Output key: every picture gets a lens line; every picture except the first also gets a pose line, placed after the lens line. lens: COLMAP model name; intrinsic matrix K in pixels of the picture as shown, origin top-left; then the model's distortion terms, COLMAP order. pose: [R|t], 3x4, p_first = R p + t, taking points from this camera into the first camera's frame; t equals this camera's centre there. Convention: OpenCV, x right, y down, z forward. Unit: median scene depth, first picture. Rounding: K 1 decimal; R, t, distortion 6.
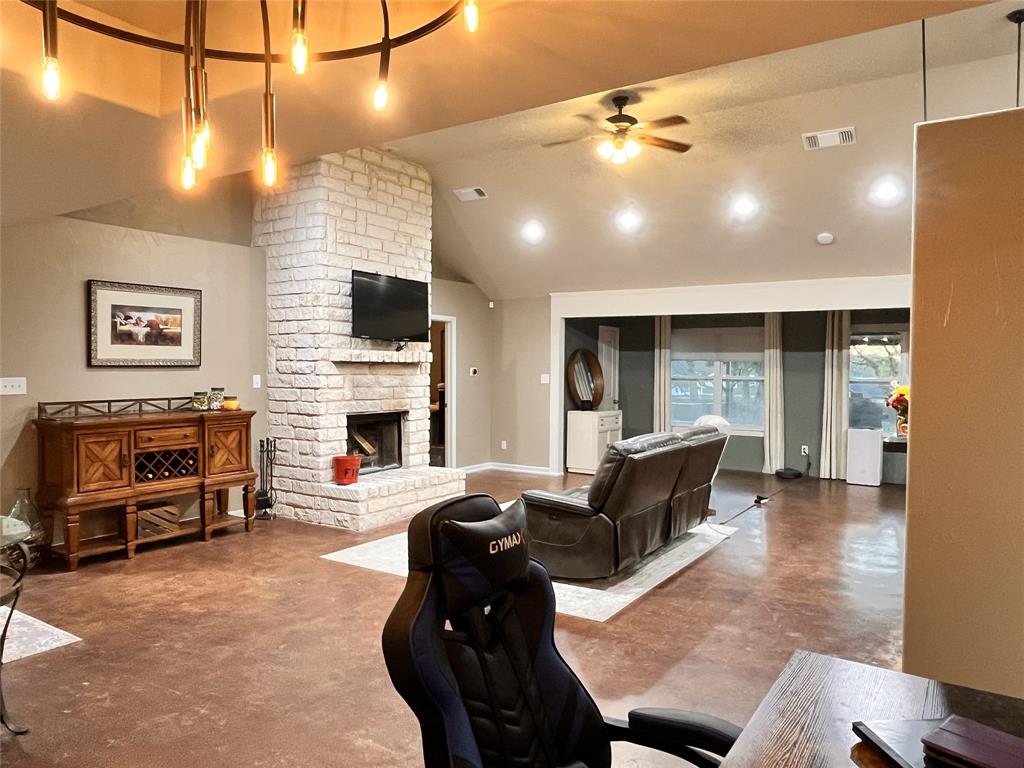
lens RADIAL K [[713.4, 0, 505.2], [0, 713.4, 382.0], [0, 0, 1]] dist [0.006064, 0.001139]
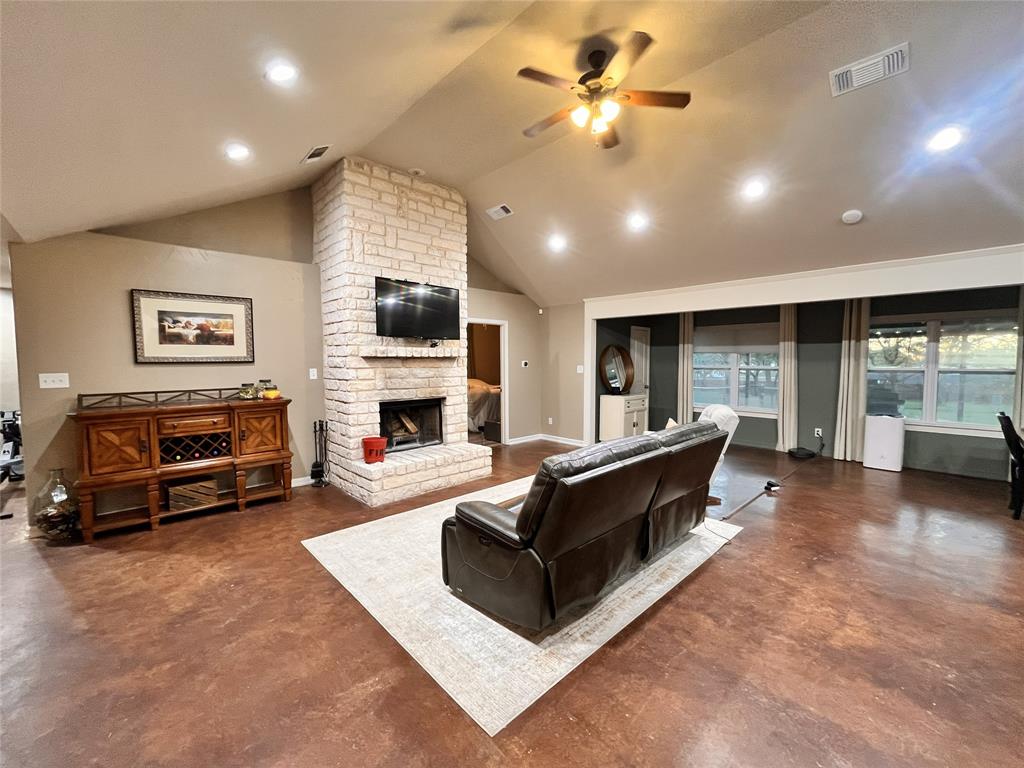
lens RADIAL K [[416.0, 0, 512.0], [0, 416.0, 384.0], [0, 0, 1]] dist [-0.001753, 0.000005]
pose [[0.974076, 0.002435, -0.226206, 0.147160], [0.005425, 0.999403, 0.034117, -0.006041], [0.226155, -0.034460, 0.973482, 0.384293]]
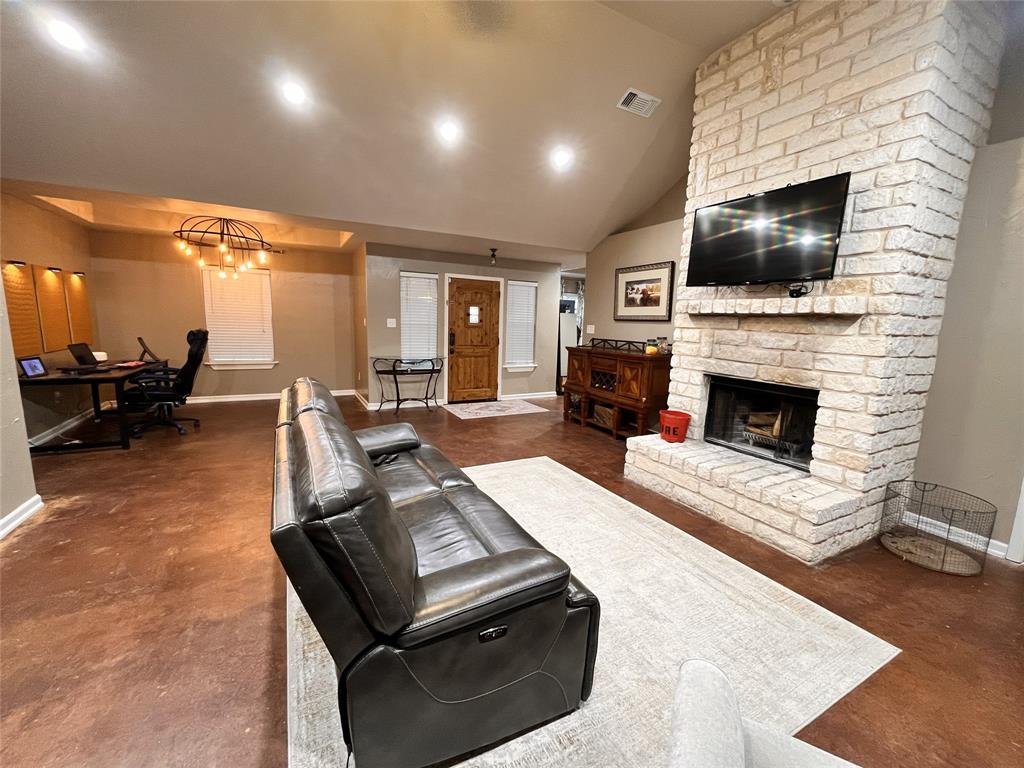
lens RADIAL K [[416.0, 0, 512.0], [0, 416.0, 384.0], [0, 0, 1]] dist [-0.001753, 0.000005]
pose [[-0.475875, 0.110780, -0.872508, 0.362254], [-0.055509, 0.986275, 0.155500, -0.009562], [0.877760, 0.122431, -0.463194, 1.039045]]
